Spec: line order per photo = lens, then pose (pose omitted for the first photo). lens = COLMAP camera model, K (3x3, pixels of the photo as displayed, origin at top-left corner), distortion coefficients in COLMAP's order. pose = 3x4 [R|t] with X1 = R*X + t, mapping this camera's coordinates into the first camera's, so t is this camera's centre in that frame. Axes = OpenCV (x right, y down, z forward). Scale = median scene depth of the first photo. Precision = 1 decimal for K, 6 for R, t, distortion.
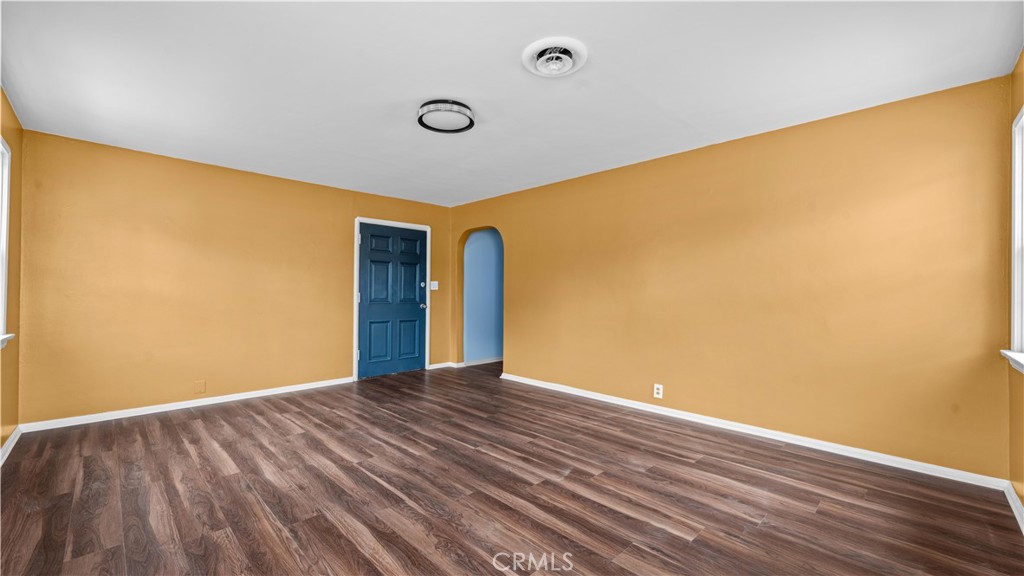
lens RADIAL K [[416.4, 0, 517.0], [0, 416.4, 286.0], [0, 0, 1]] dist [-0.002001, -0.000454]
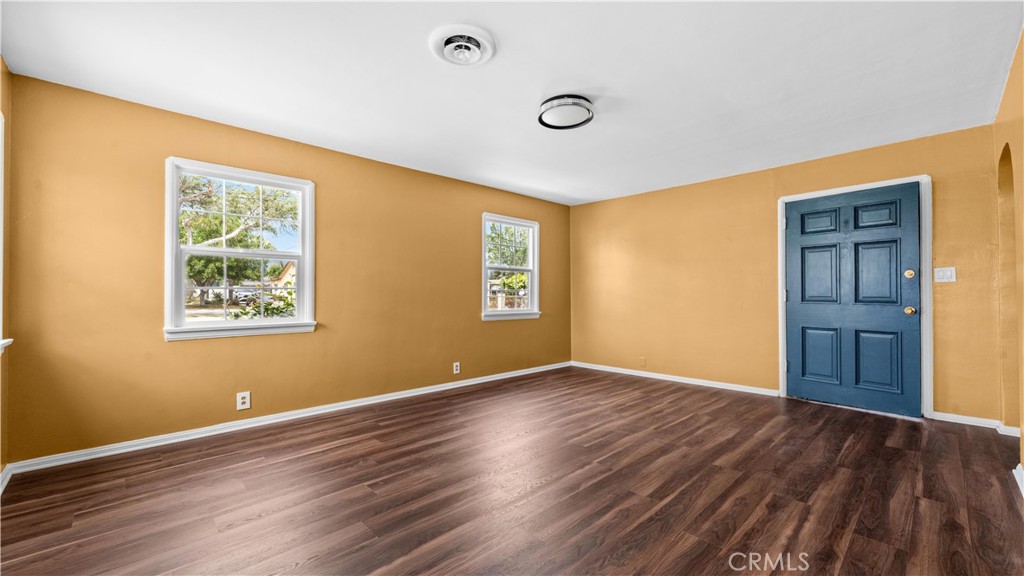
lens RADIAL K [[409.6, 0, 509.8], [0, 409.6, 286.4], [0, 0, 1]] dist [0.002484, 0.000027]
pose [[-0.027741, -0.020942, -0.999396, 0.681643], [0.020796, 0.999552, -0.021522, 0.021959], [0.999399, -0.021381, -0.027293, 0.728542]]
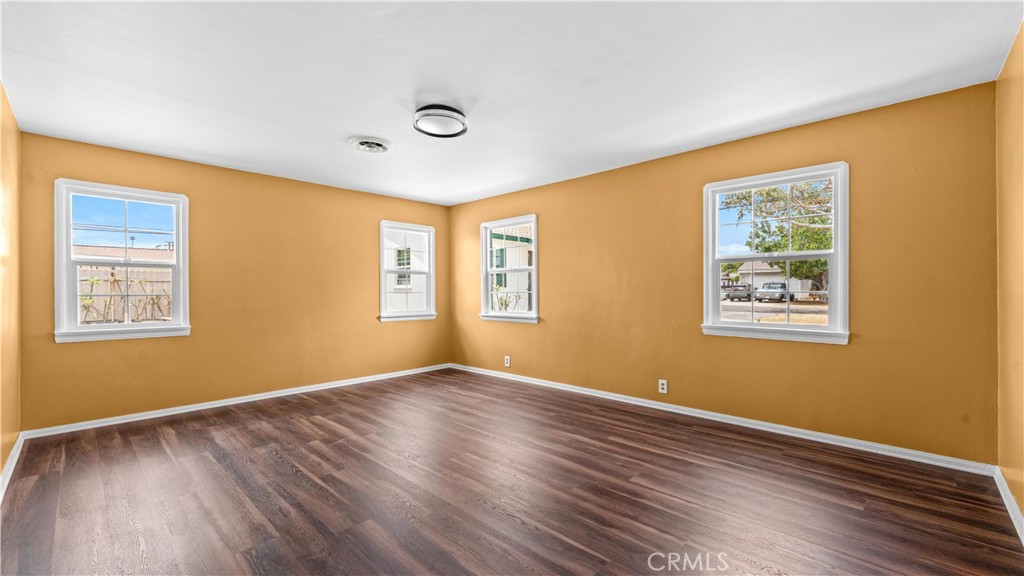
lens RADIAL K [[425.1, 0, 514.1], [0, 425.1, 280.9], [0, 0, 1]] dist [-0.000164, -0.000151]
pose [[-0.999954, -0.001362, -0.009443, -0.281013], [-0.000905, 0.998835, -0.048252, 0.029942], [0.009498, -0.048241, -0.998791, 1.690036]]
